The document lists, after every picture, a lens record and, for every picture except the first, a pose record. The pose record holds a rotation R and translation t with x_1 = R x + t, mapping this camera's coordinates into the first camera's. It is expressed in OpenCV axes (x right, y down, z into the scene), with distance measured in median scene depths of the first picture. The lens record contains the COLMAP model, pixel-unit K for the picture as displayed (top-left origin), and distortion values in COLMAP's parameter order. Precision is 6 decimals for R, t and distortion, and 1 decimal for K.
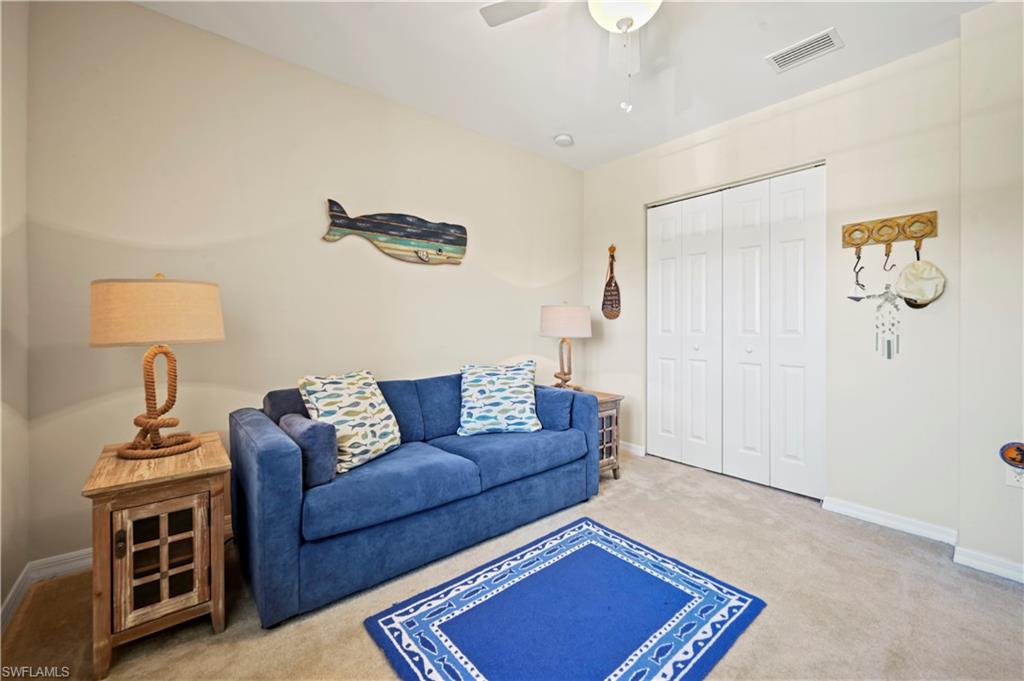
lens RADIAL K [[406.3, 0, 516.8], [0, 406.3, 339.6], [0, 0, 1]] dist [-0.001365, 0.000035]
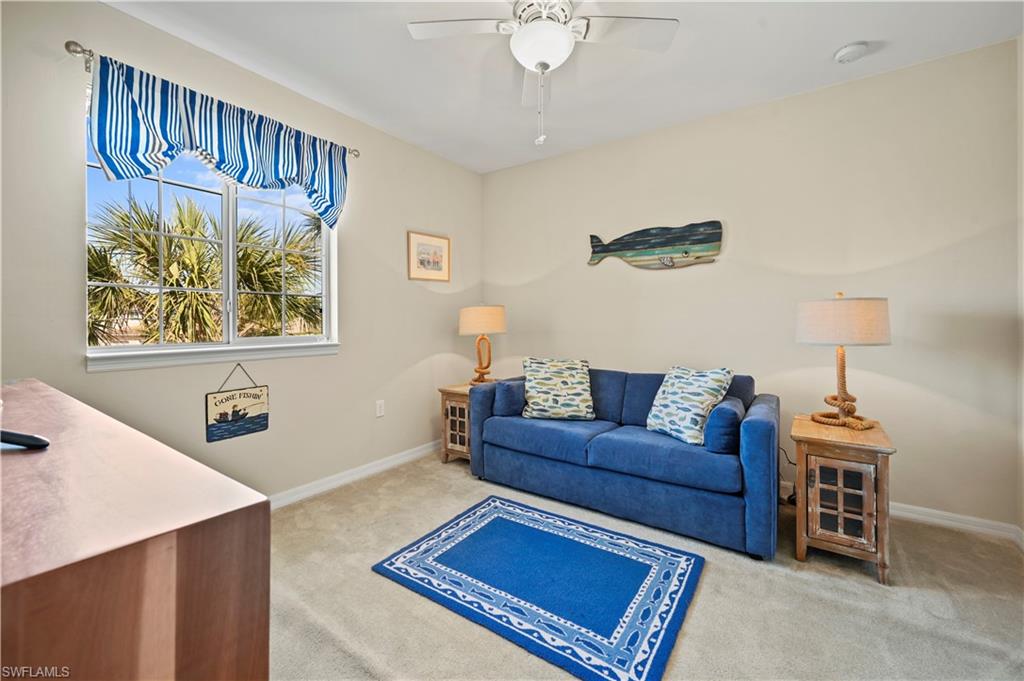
lens RADIAL K [[414.1, 0, 517.1], [0, 414.1, 331.8], [0, 0, 1]] dist [0.001128, 0.000209]
pose [[0.274105, 0.029754, -0.961239, 0.995747], [-0.024892, 0.999406, 0.023838, -0.048411], [0.961378, 0.017393, 0.274683, 0.435250]]
